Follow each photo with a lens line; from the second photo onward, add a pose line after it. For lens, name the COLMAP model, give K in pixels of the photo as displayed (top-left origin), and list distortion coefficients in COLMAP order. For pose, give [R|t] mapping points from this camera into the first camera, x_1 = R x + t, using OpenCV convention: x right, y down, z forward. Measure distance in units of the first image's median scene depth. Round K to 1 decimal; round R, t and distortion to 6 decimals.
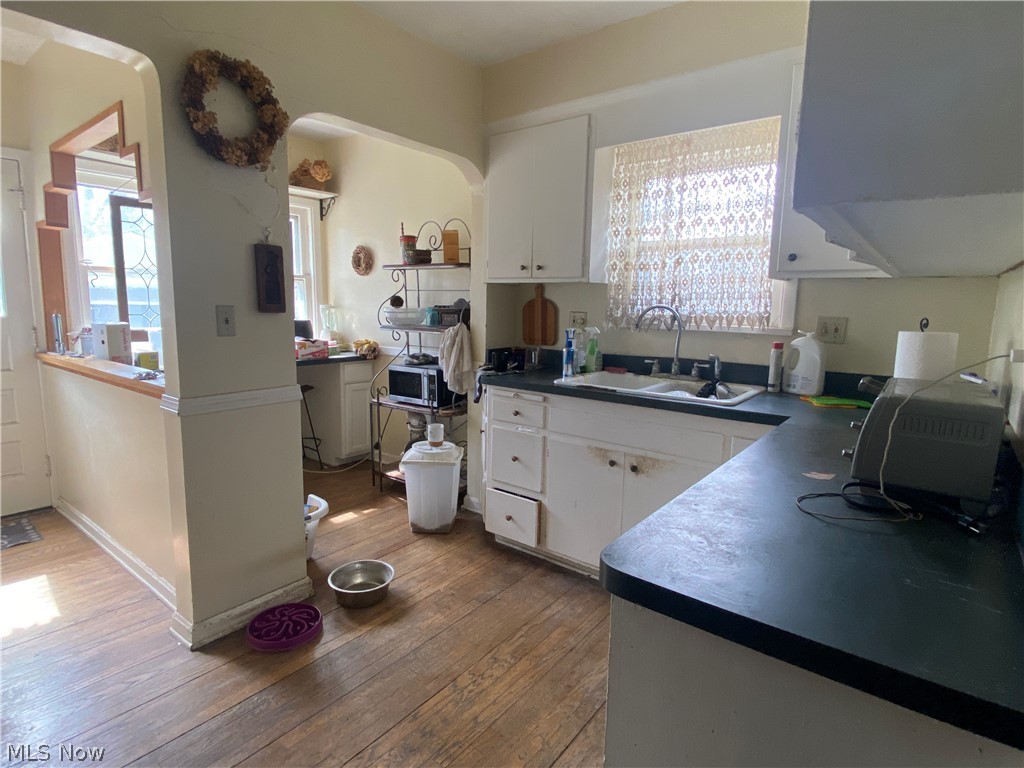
lens RADIAL K [[545.6, 0, 512.0], [0, 545.6, 384.0], [0, 0, 1]] dist [0.002994, 0.000391]
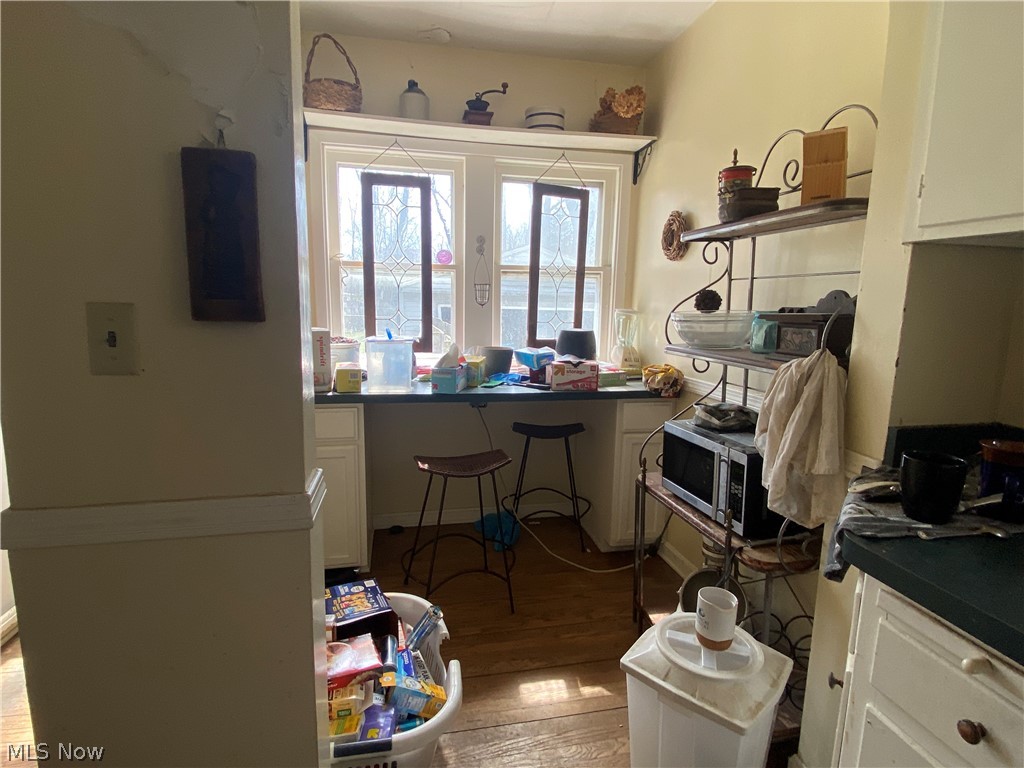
lens RADIAL K [[540.3, 0, 512.0], [0, 540.3, 384.0], [0, 0, 1]] dist [0.048923, -0.037316]
pose [[0.759224, 0.090736, -0.644473, -0.005209], [-0.096105, 0.995008, 0.026871, -0.072541], [0.643694, 0.041536, 0.764155, 0.520549]]
